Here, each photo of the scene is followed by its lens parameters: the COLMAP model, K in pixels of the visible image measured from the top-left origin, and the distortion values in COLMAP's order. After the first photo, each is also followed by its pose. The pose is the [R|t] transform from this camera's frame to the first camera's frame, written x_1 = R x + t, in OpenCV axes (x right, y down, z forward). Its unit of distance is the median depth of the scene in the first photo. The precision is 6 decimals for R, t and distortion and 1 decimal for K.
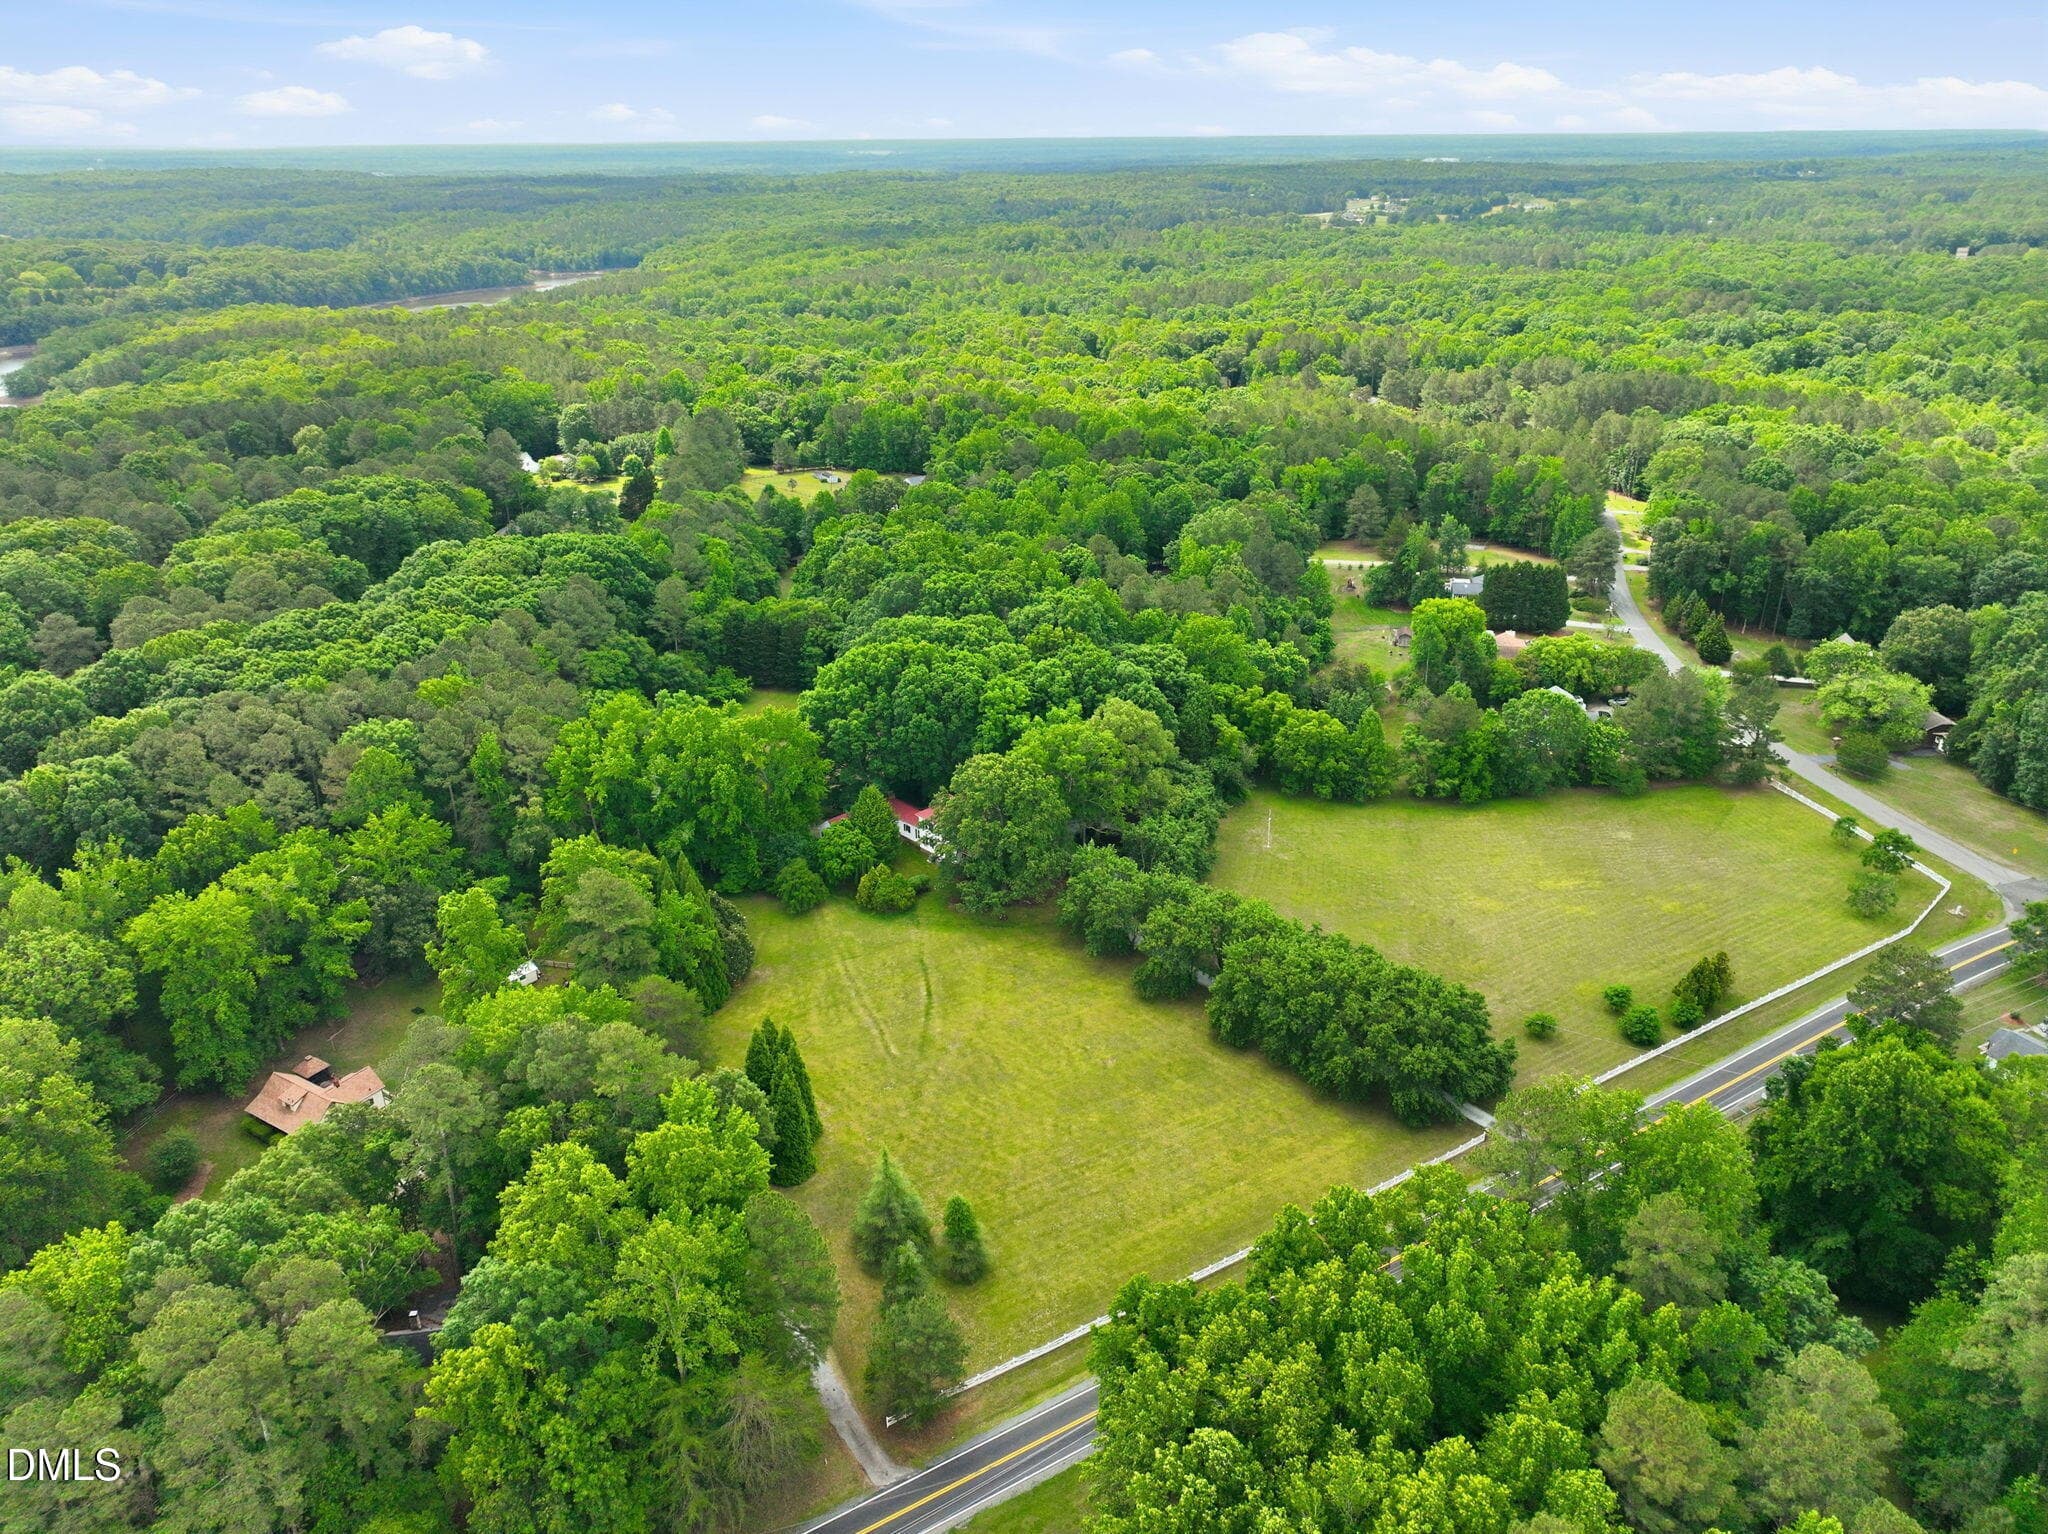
lens RADIAL K [[1429.1, 0, 1024.0], [0, 1429.1, 767.0], [0, 0, 1]] dist [0.004522, 0.004556]
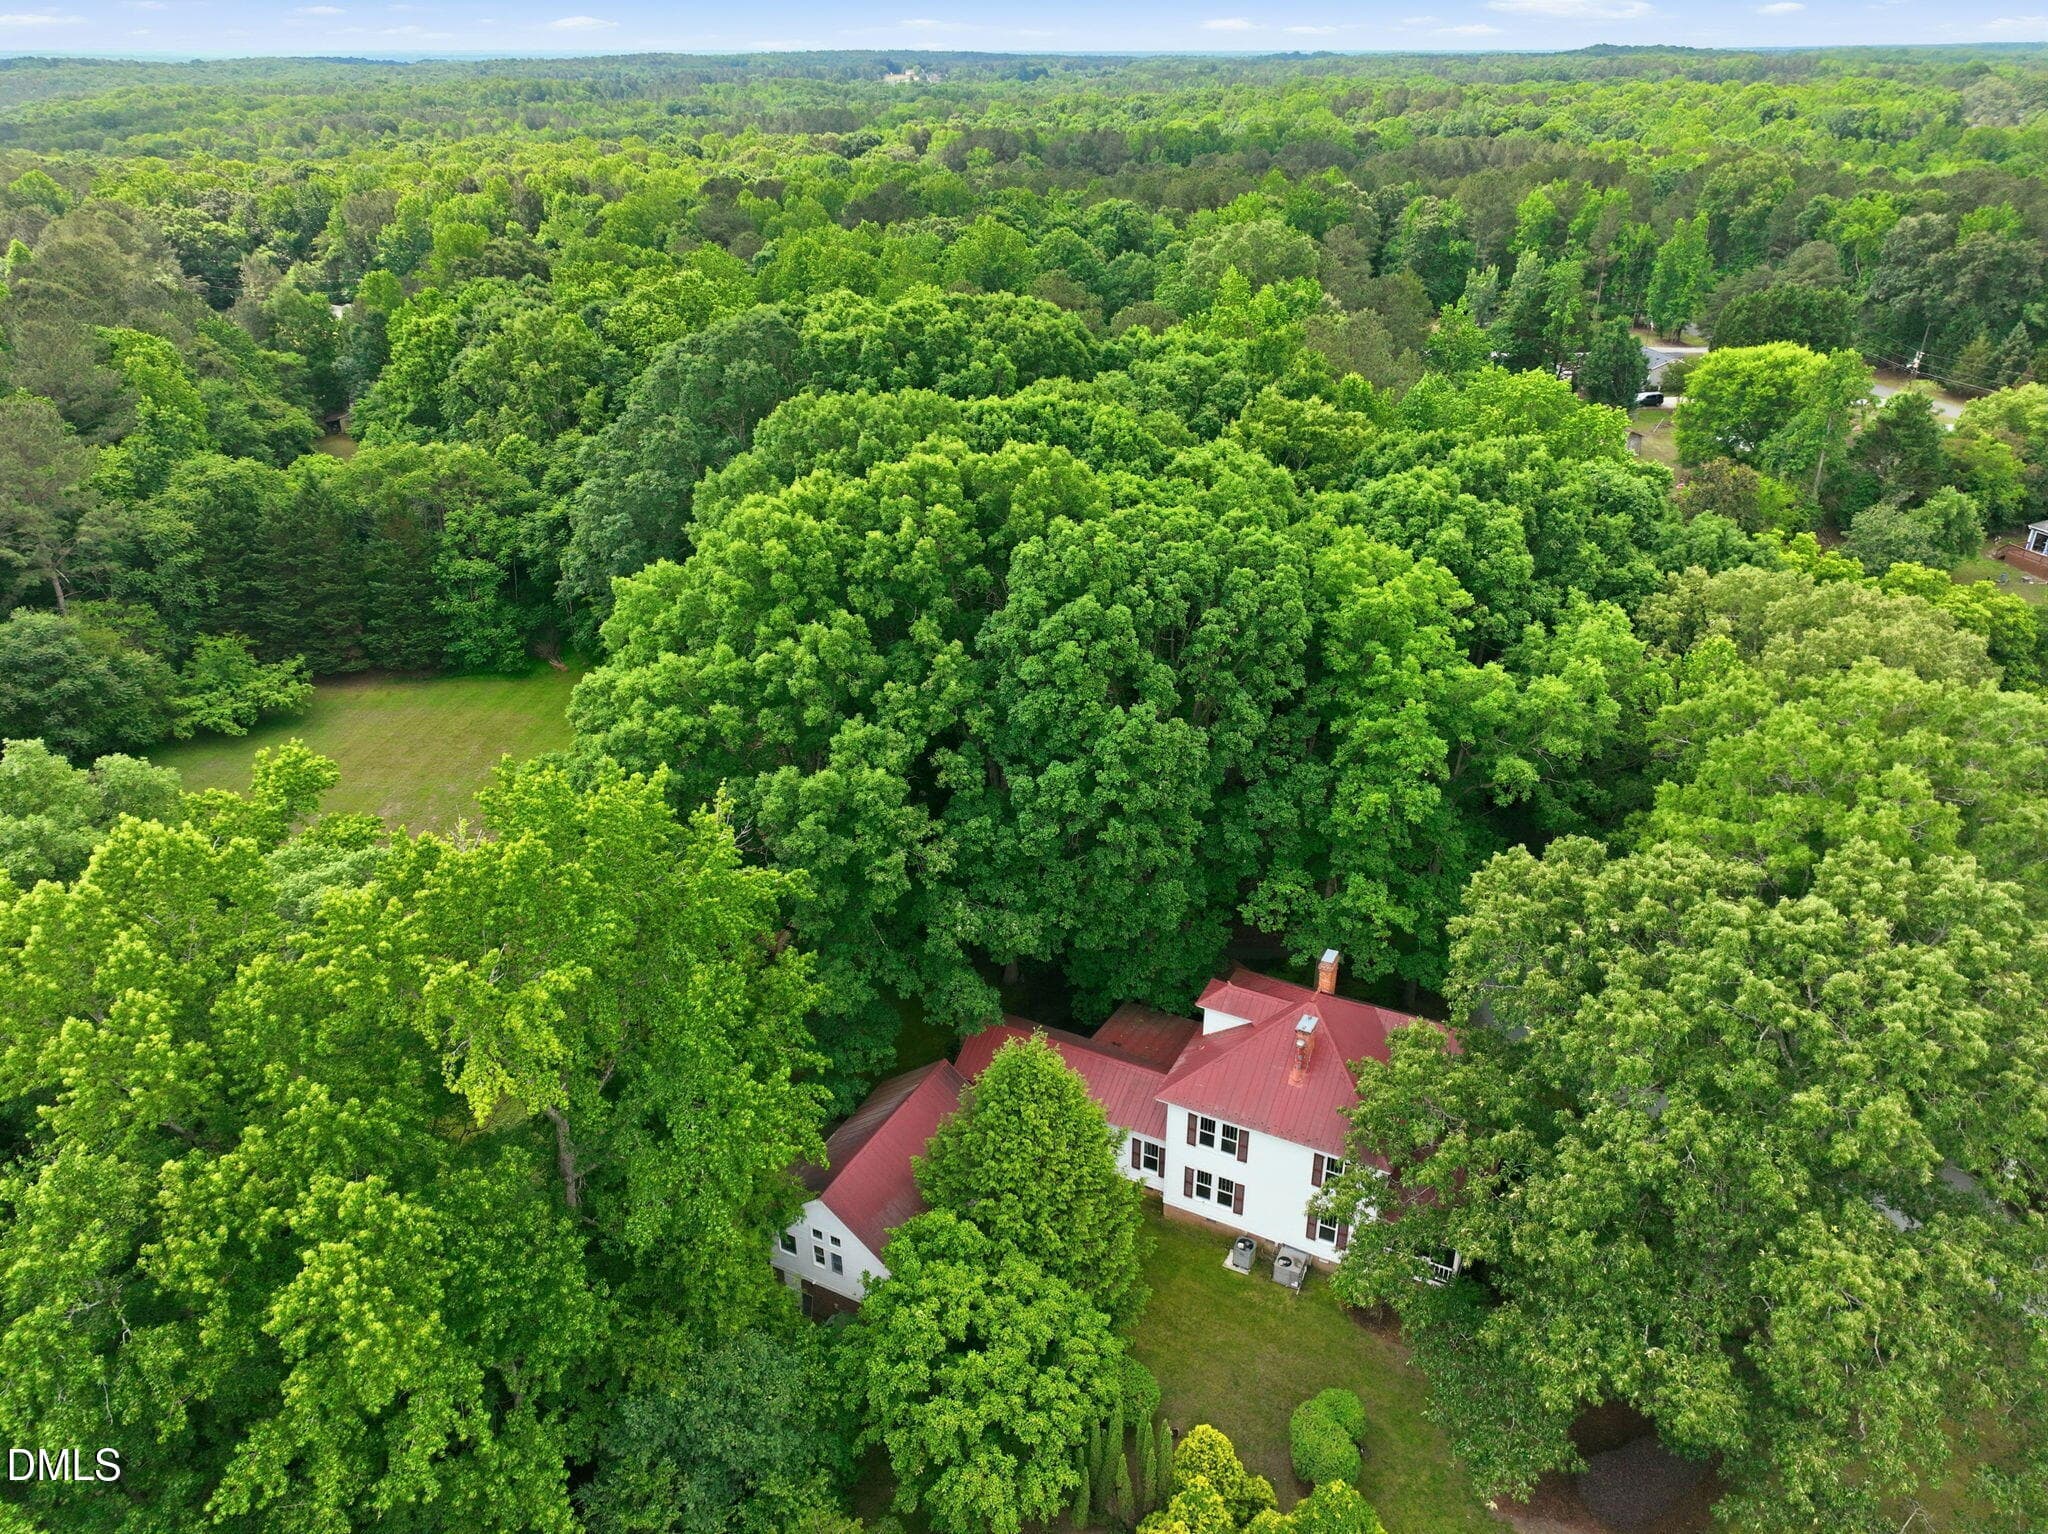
lens RADIAL K [[1429.1, 0, 1024.0], [0, 1429.1, 767.0], [0, 0, 1]] dist [0.004522, 0.004556]
pose [[0.945321, -0.139956, 0.294586, -0.125216], [0.126442, 0.989873, 0.064530, -0.034093], [-0.300634, -0.023754, 0.953444, 0.577411]]
